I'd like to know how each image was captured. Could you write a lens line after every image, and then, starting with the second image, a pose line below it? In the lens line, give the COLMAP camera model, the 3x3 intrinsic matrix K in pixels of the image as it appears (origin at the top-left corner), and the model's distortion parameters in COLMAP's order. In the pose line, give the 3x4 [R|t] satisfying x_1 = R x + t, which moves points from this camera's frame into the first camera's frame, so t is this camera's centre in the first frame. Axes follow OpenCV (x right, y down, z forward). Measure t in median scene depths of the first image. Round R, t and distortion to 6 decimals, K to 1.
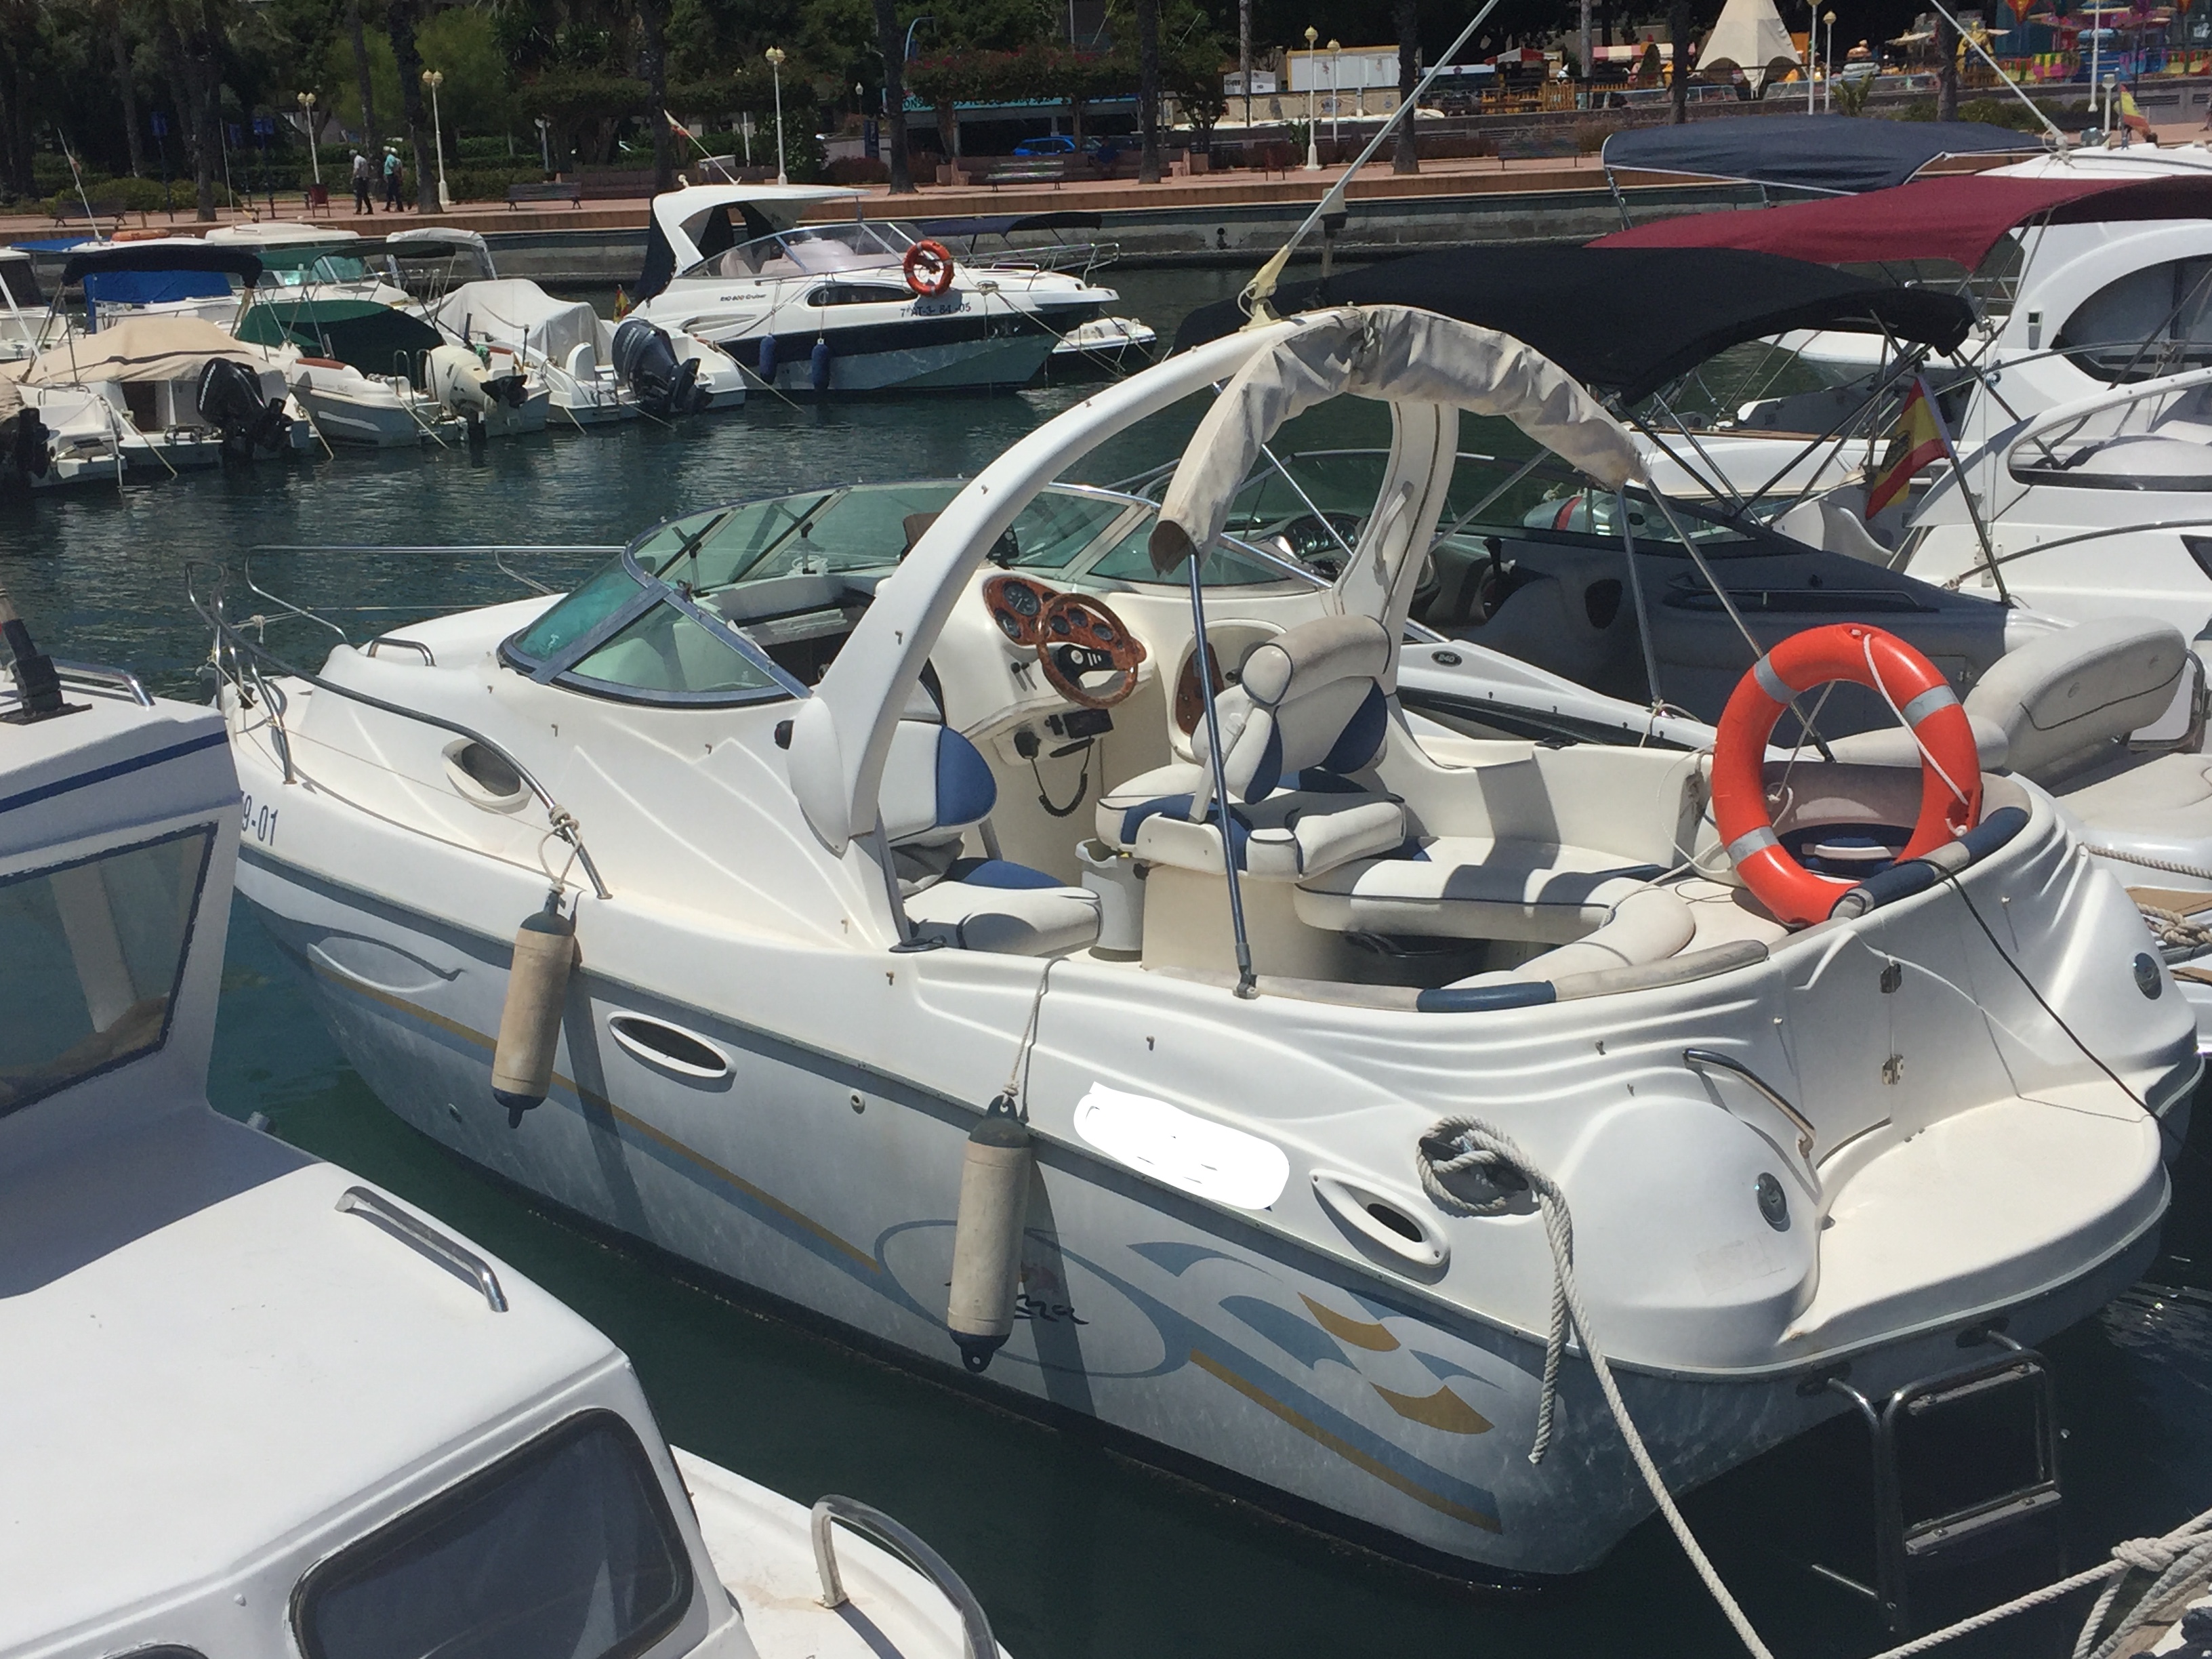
lens RADIAL K [[2685.5, 0, 1106.0], [0, 2685.5, 829.5], [0, 0, 1]] dist [0.026334, 0.018455]
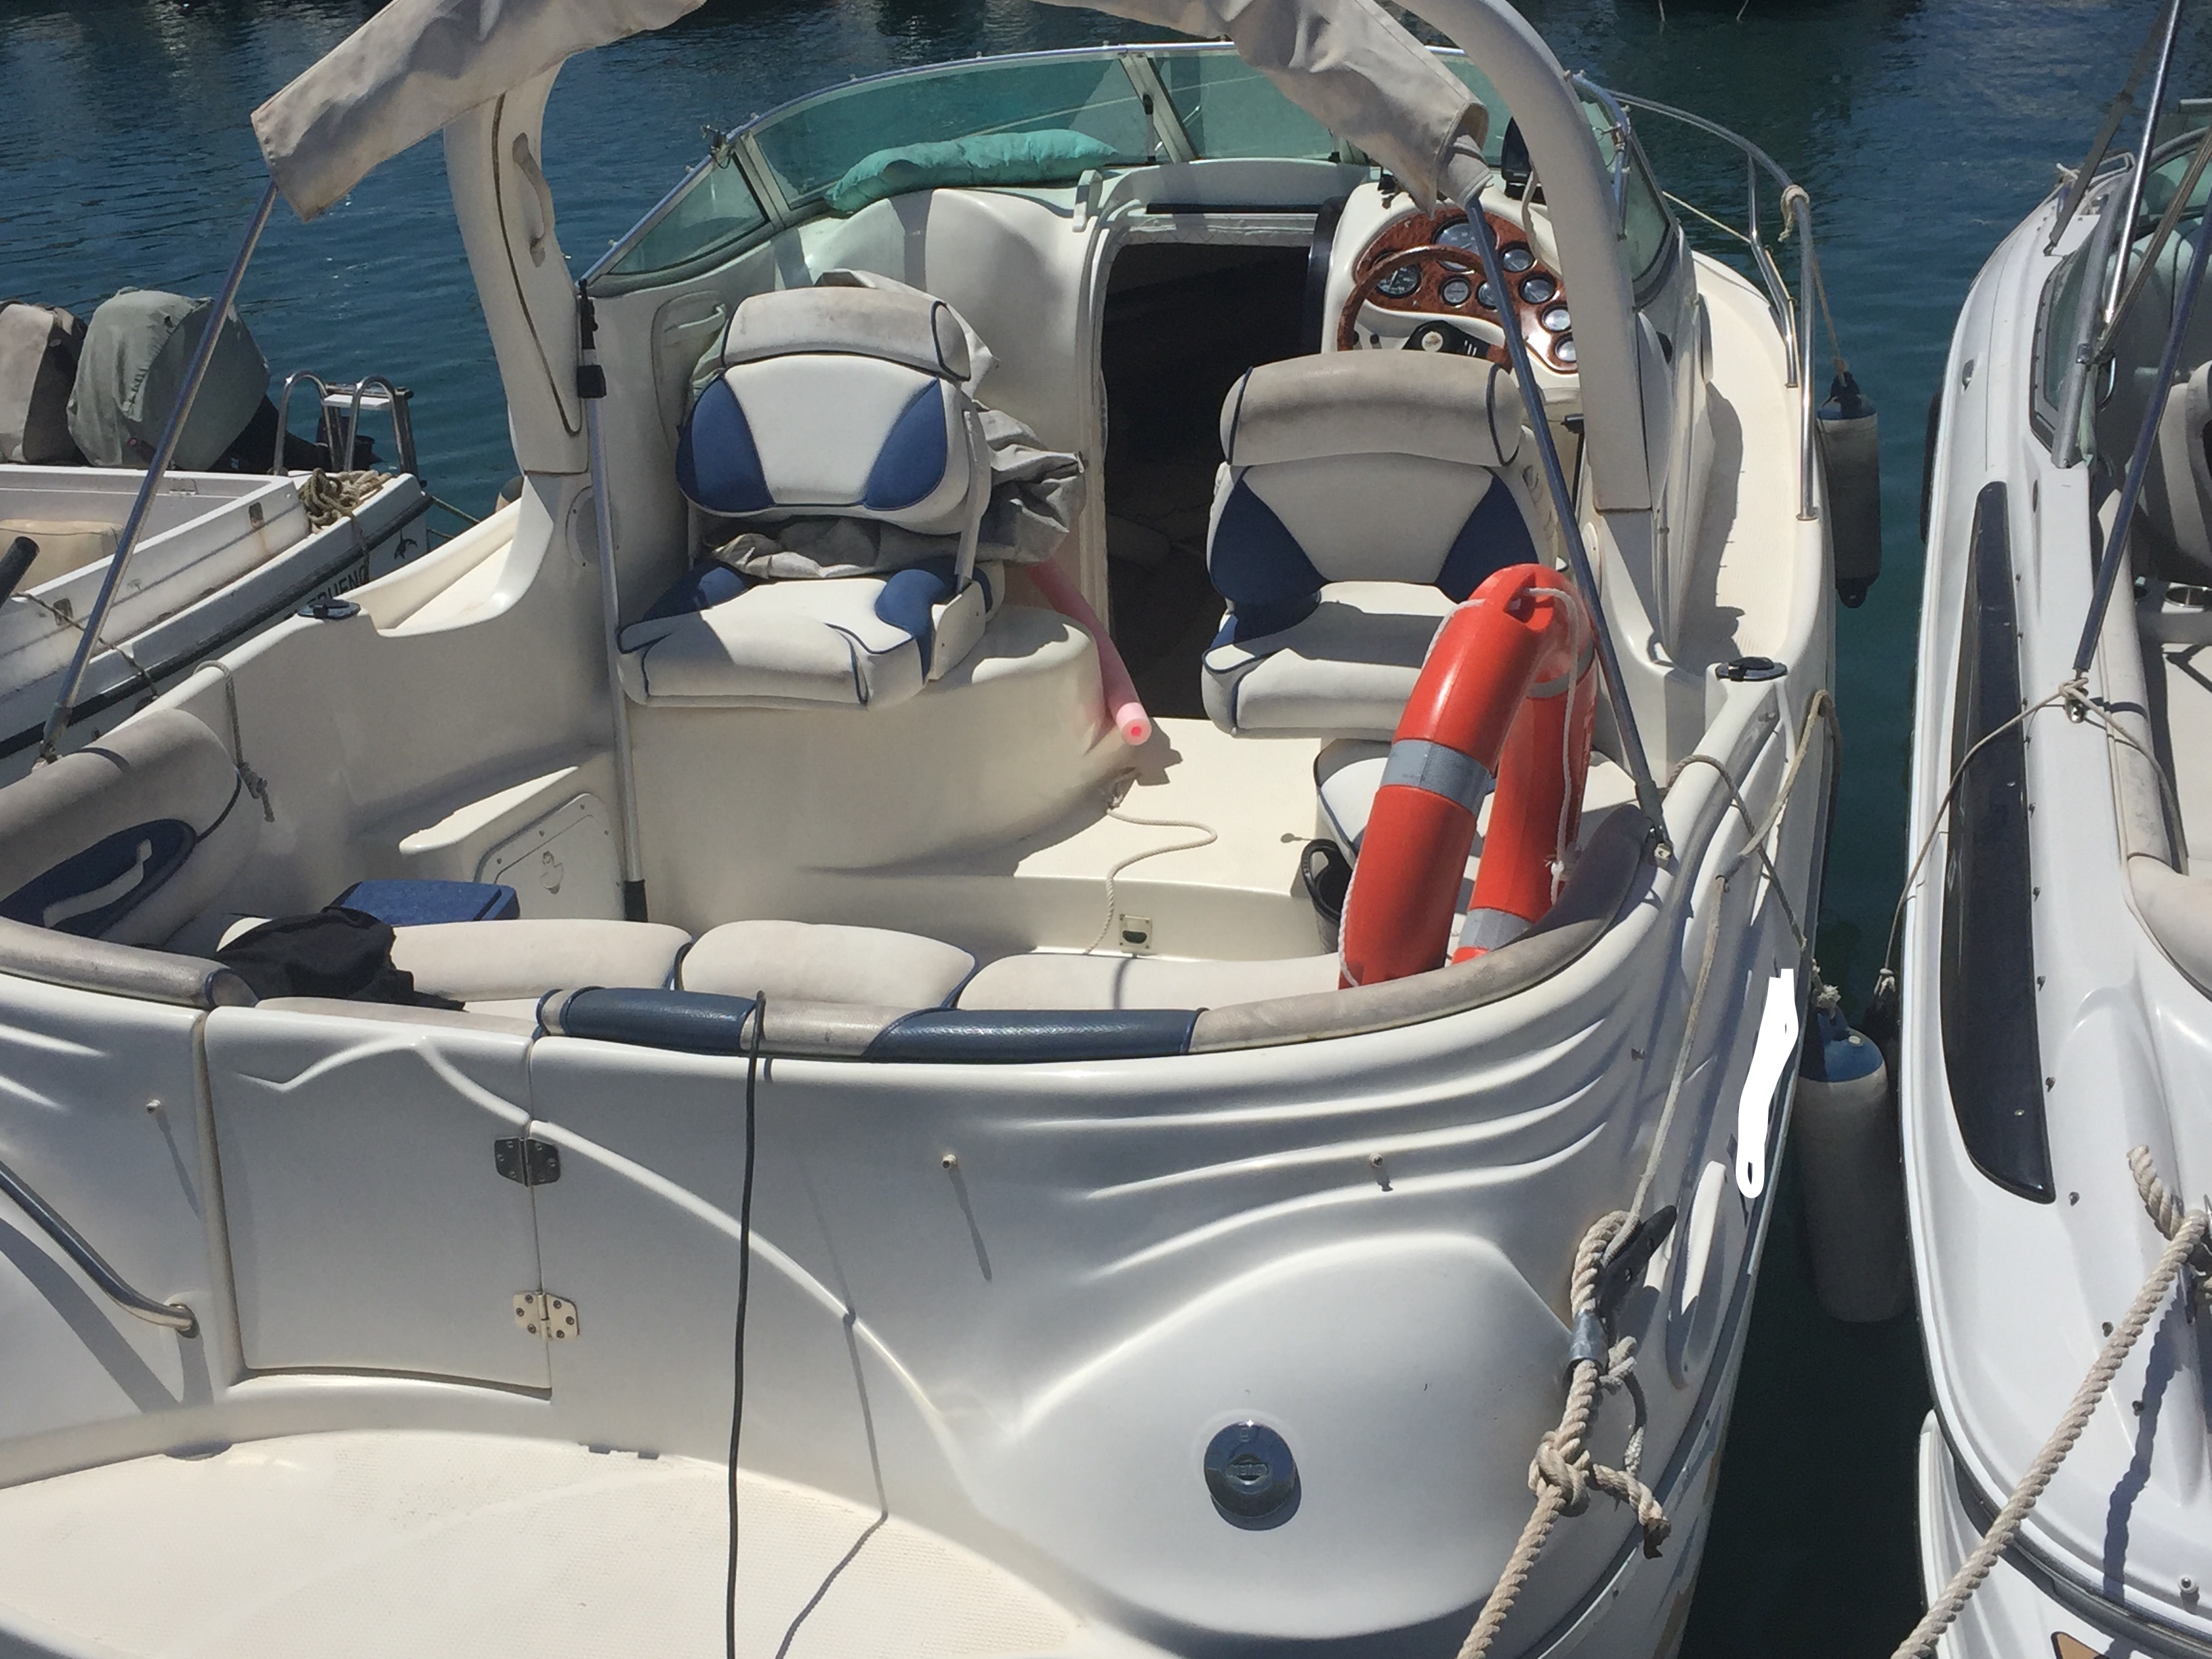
lens RADIAL K [[2685.5, 0, 1106.0], [0, 2685.5, 829.5], [0, 0, 1]] dist [0.026334, 0.018455]
pose [[0.478084, 0.354655, -0.803527, 0.596581], [-0.192364, 0.934920, 0.298196, -0.150970], [0.856990, 0.012007, 0.515193, 0.640810]]
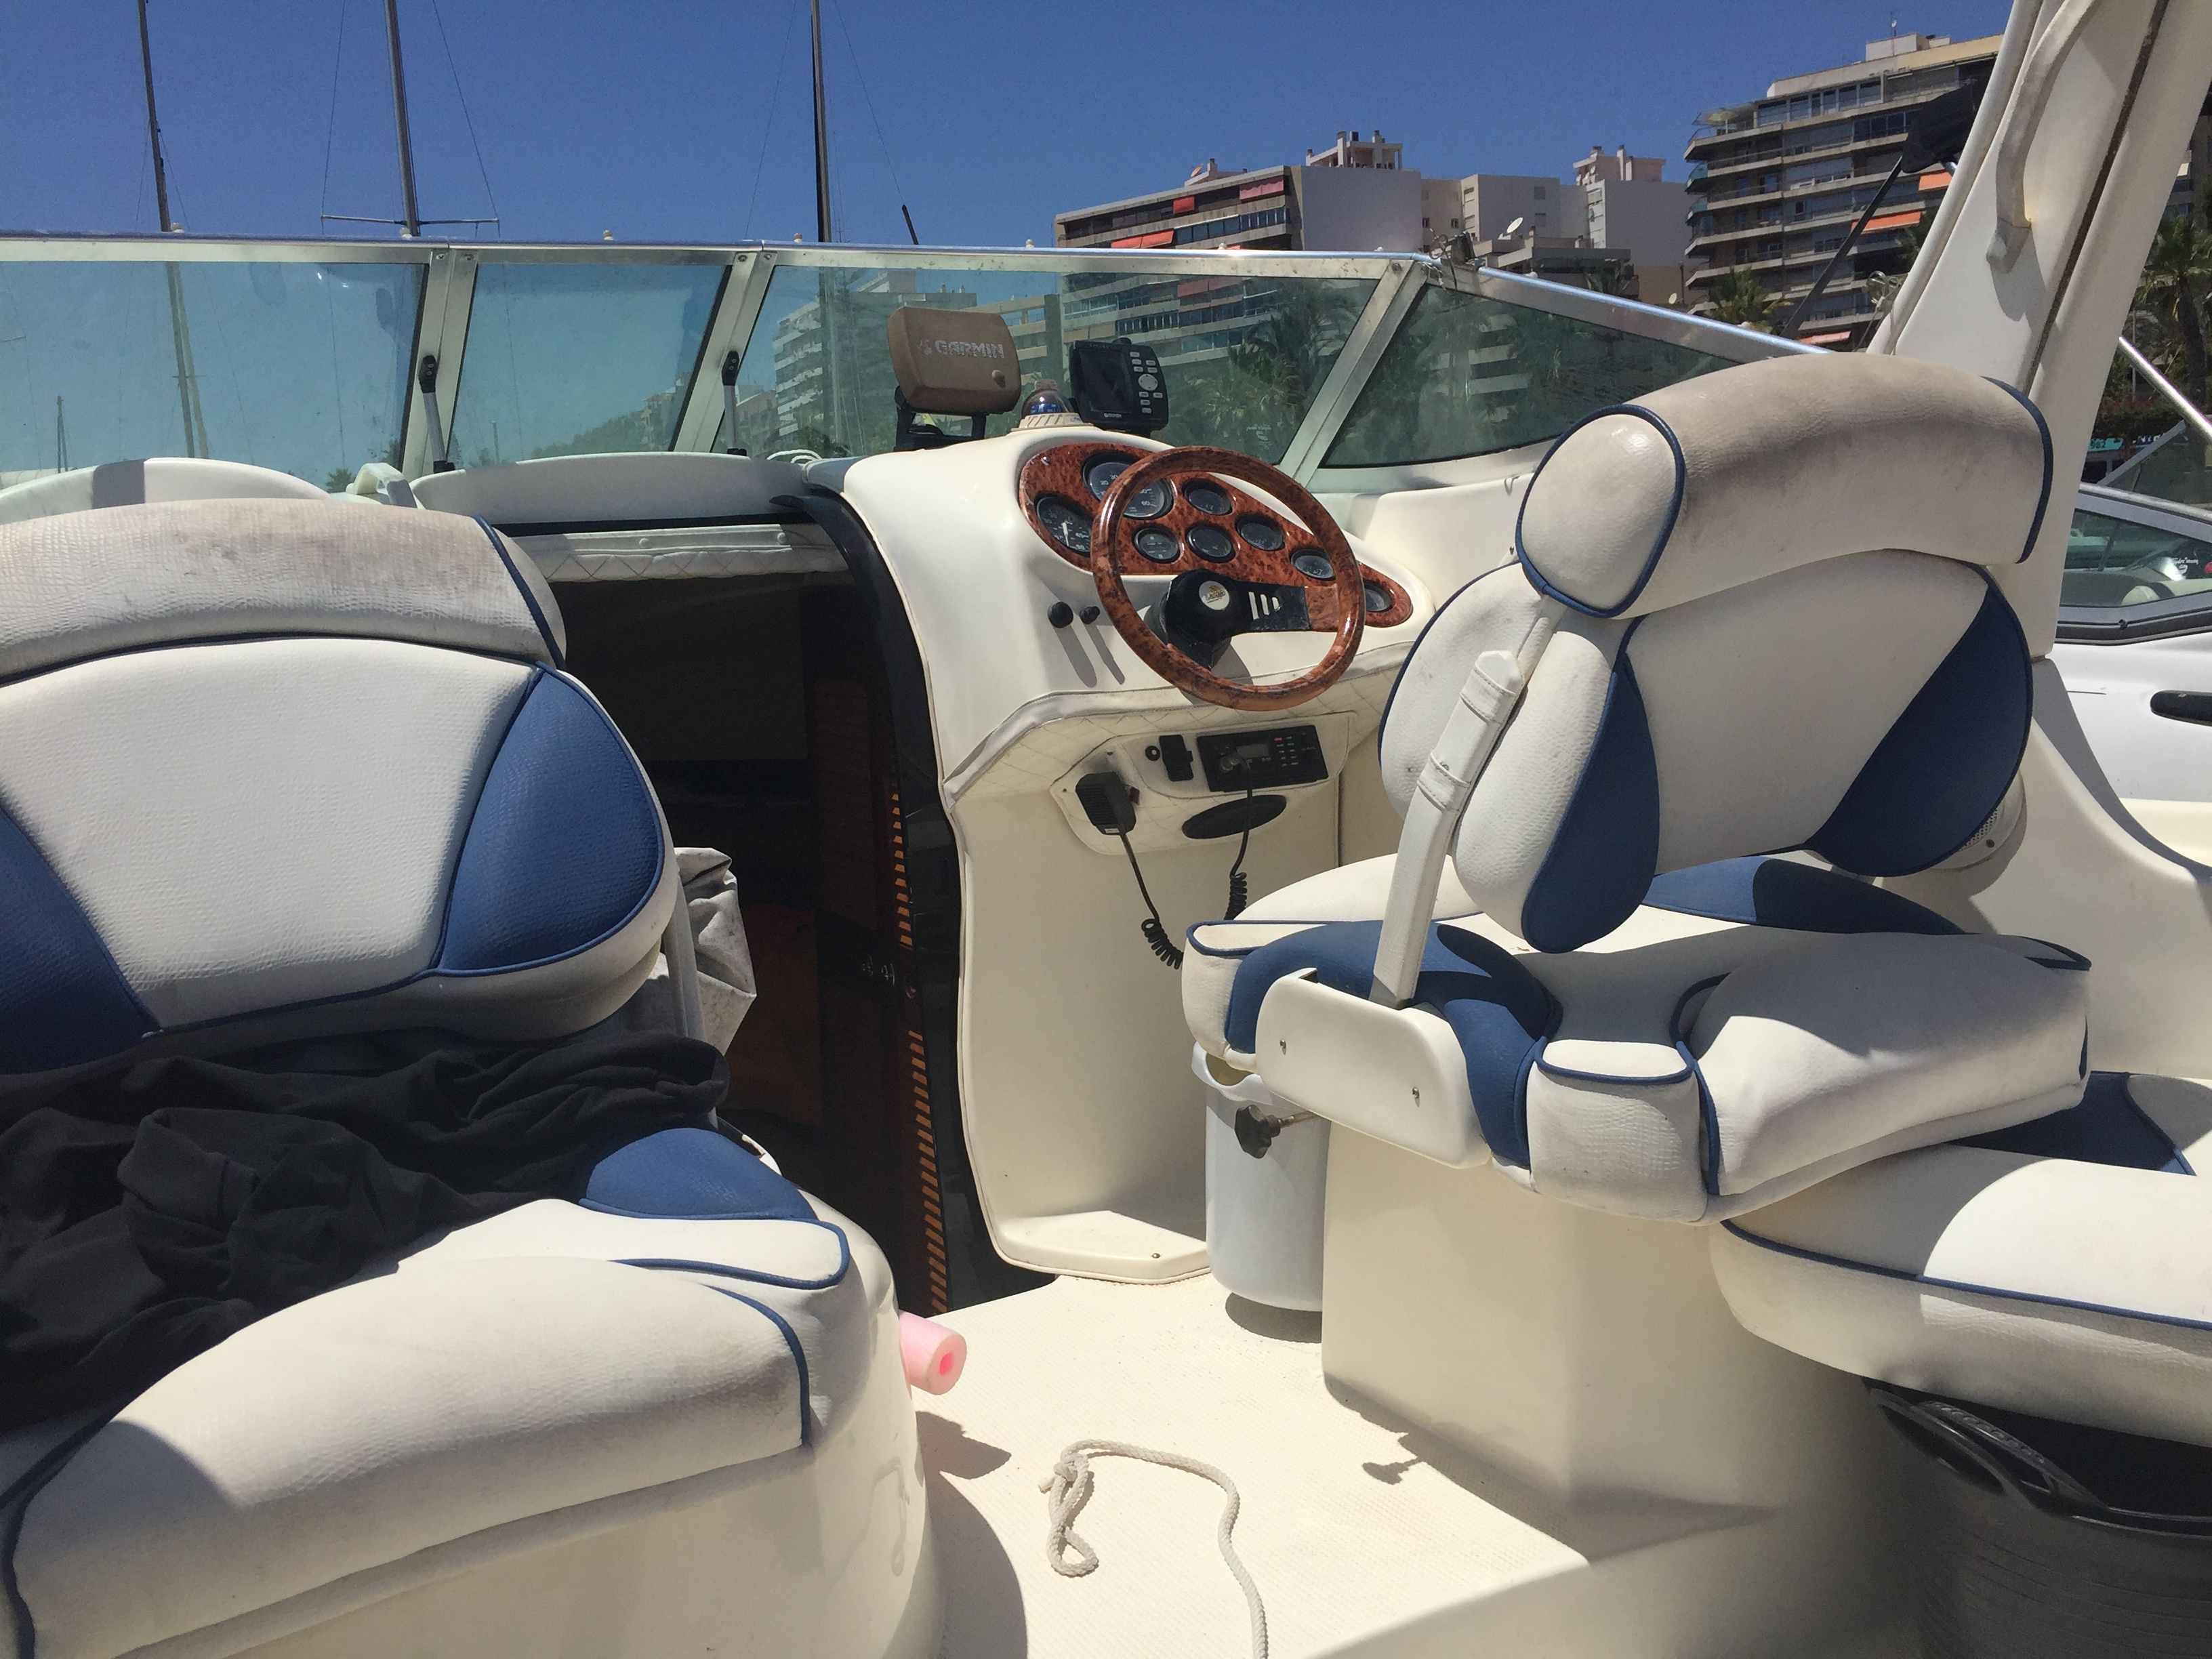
lens RADIAL K [[1900.6, 0, 1135.0], [0, 1900.6, 818.5], [0, 0, 1]] dist [0.040401, -0.002372]
pose [[0.953937, 0.018459, -0.299440, 0.074838], [-0.043551, 0.996053, -0.077340, -0.005838], [0.296831, 0.086819, 0.950975, 0.786079]]
